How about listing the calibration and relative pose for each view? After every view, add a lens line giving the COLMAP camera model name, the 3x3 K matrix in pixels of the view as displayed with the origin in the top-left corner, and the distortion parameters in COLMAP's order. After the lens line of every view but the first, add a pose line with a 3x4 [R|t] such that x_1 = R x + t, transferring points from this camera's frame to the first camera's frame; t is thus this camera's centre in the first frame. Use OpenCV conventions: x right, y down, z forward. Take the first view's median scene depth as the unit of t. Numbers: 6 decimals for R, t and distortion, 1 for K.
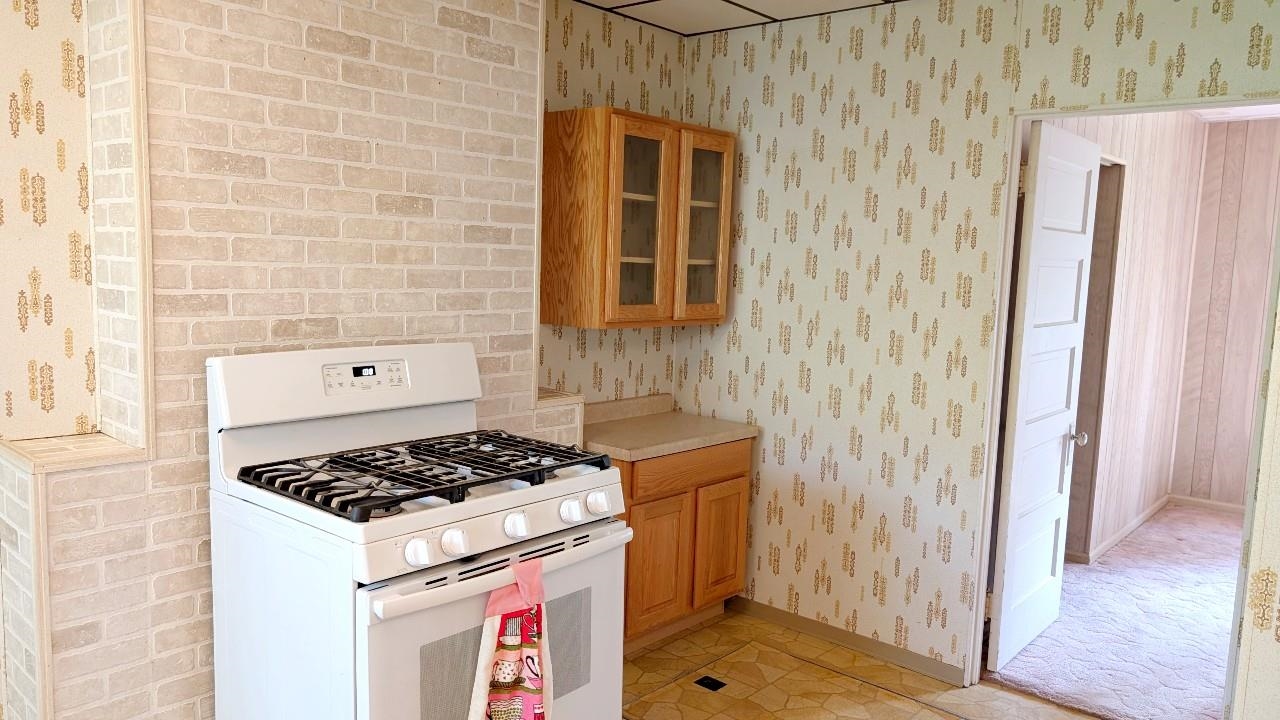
lens RADIAL K [[930.0, 0, 628.7], [0, 930.0, 363.0], [0, 0, 1]] dist [0.018878, -0.023906]
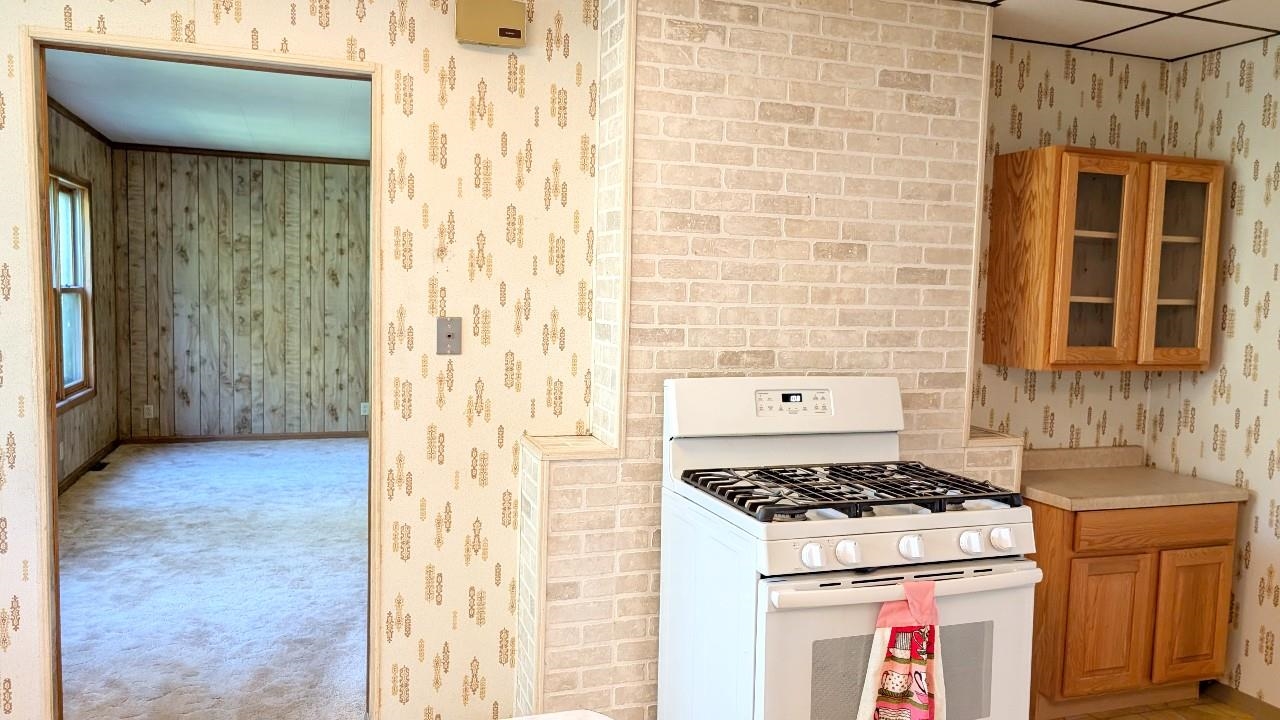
lens RADIAL K [[941.6, 0, 646.3], [0, 941.6, 356.5], [0, 0, 1]] dist [0.044950, -0.106595]
pose [[0.874699, 0.024530, -0.484045, 0.115368], [-0.051452, 0.997774, -0.042412, 0.016524], [0.481928, 0.062003, 0.874015, -0.092275]]
